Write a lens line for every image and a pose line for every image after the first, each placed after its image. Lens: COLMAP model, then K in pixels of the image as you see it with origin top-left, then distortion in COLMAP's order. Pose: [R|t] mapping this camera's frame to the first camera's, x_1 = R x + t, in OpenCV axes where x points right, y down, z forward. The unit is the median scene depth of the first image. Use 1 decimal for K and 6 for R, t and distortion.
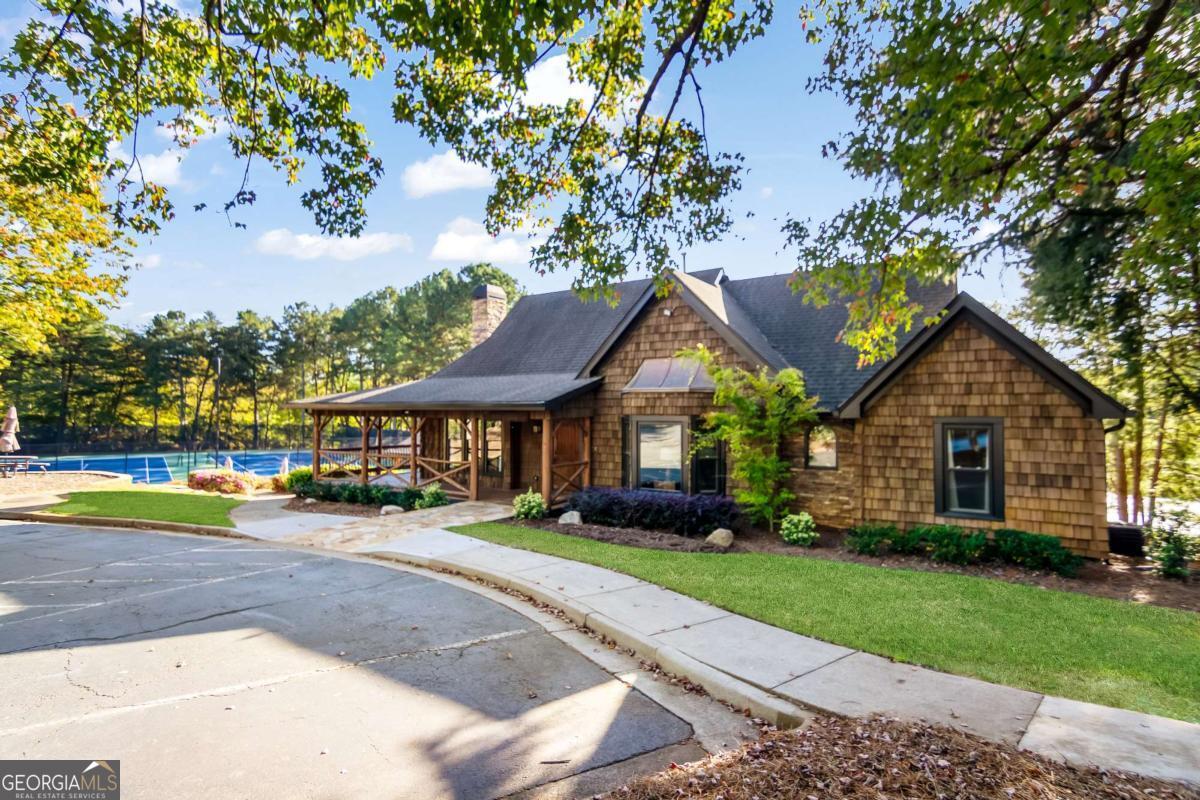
lens RADIAL K [[574.7, 0, 597.1], [0, 574.7, 400.0], [0, 0, 1]] dist [-0.002220, 0.000225]
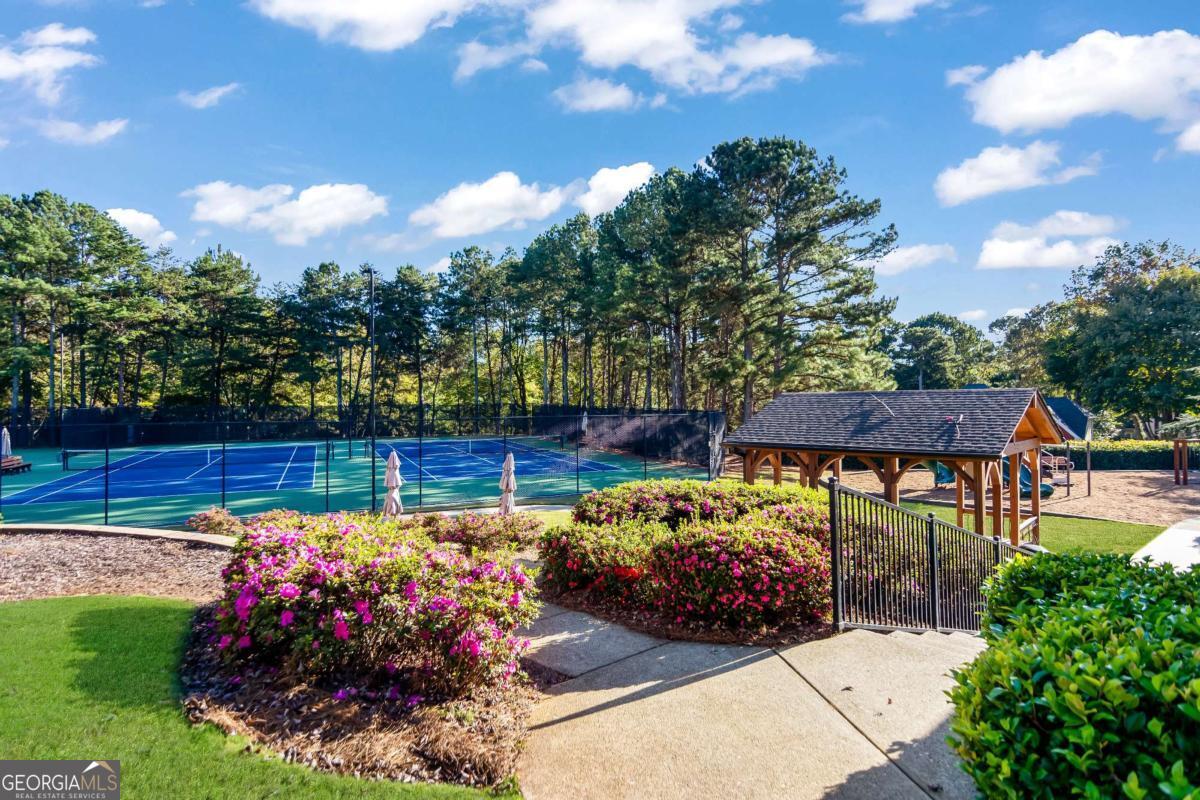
lens RADIAL K [[617.9, 0, 601.7], [0, 617.9, 399.7], [0, 0, 1]] dist [0.001564, -0.000035]
pose [[0.969626, -0.007102, -0.244488, -0.143075], [0.012114, 0.999746, 0.019000, 0.021291], [0.244291, -0.021385, 0.969466, 0.232782]]
